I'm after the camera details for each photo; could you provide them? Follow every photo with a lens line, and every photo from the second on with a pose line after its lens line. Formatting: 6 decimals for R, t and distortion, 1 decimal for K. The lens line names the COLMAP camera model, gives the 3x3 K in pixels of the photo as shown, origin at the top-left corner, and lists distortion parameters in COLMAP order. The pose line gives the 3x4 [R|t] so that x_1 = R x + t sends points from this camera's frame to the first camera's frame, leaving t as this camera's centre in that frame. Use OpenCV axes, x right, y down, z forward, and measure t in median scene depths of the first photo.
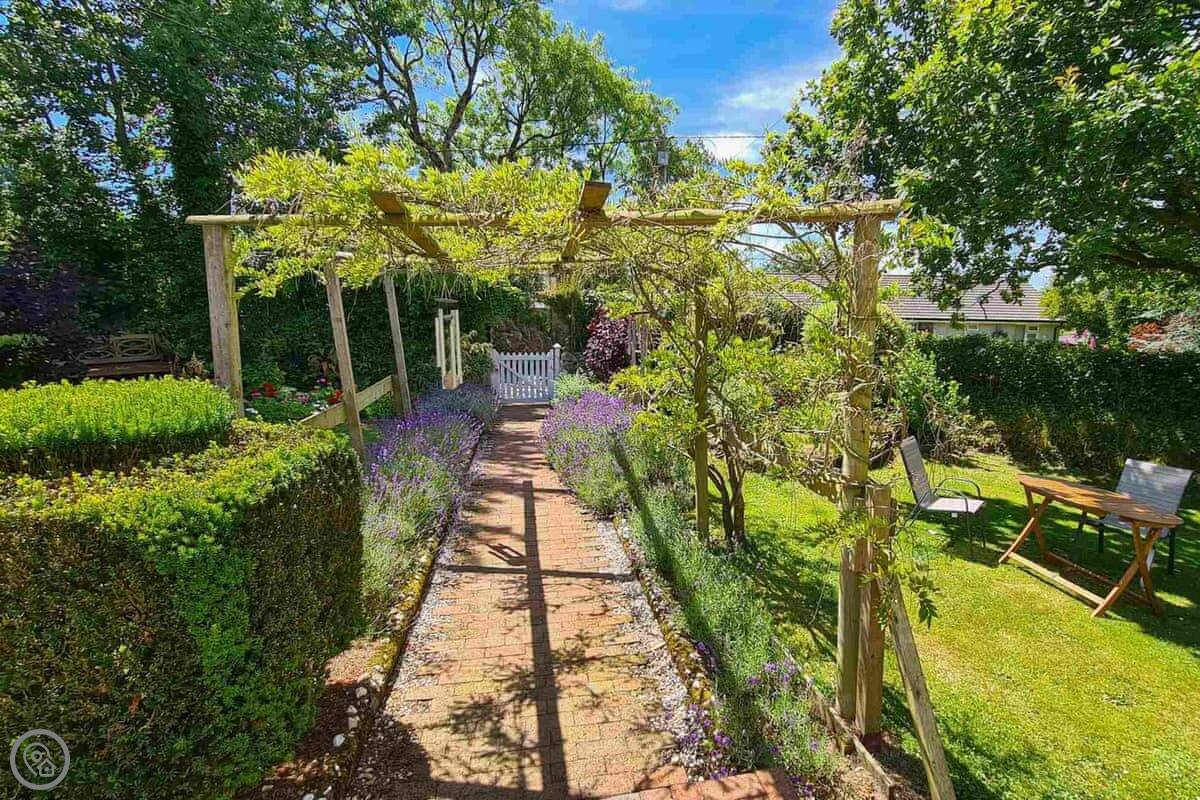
lens RADIAL K [[579.4, 0, 606.3], [0, 579.4, 411.4], [0, 0, 1]] dist [-0.001714, -0.001269]
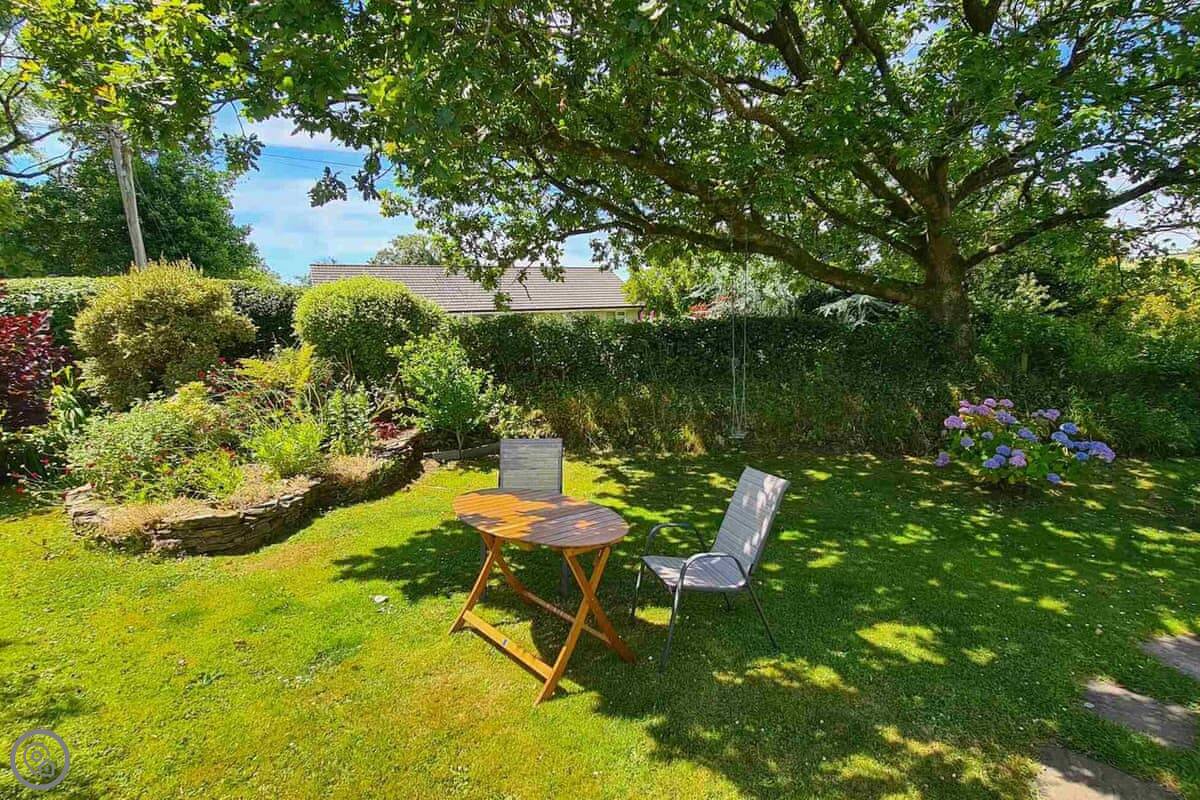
lens RADIAL K [[579.4, 0, 606.3], [0, 579.4, 411.4], [0, 0, 1]] dist [-0.001714, -0.001269]
pose [[0.853259, -0.138657, 0.502717, 0.308518], [0.145710, 0.988999, 0.025467, 0.011260], [-0.500718, 0.051521, 0.864076, 0.186883]]
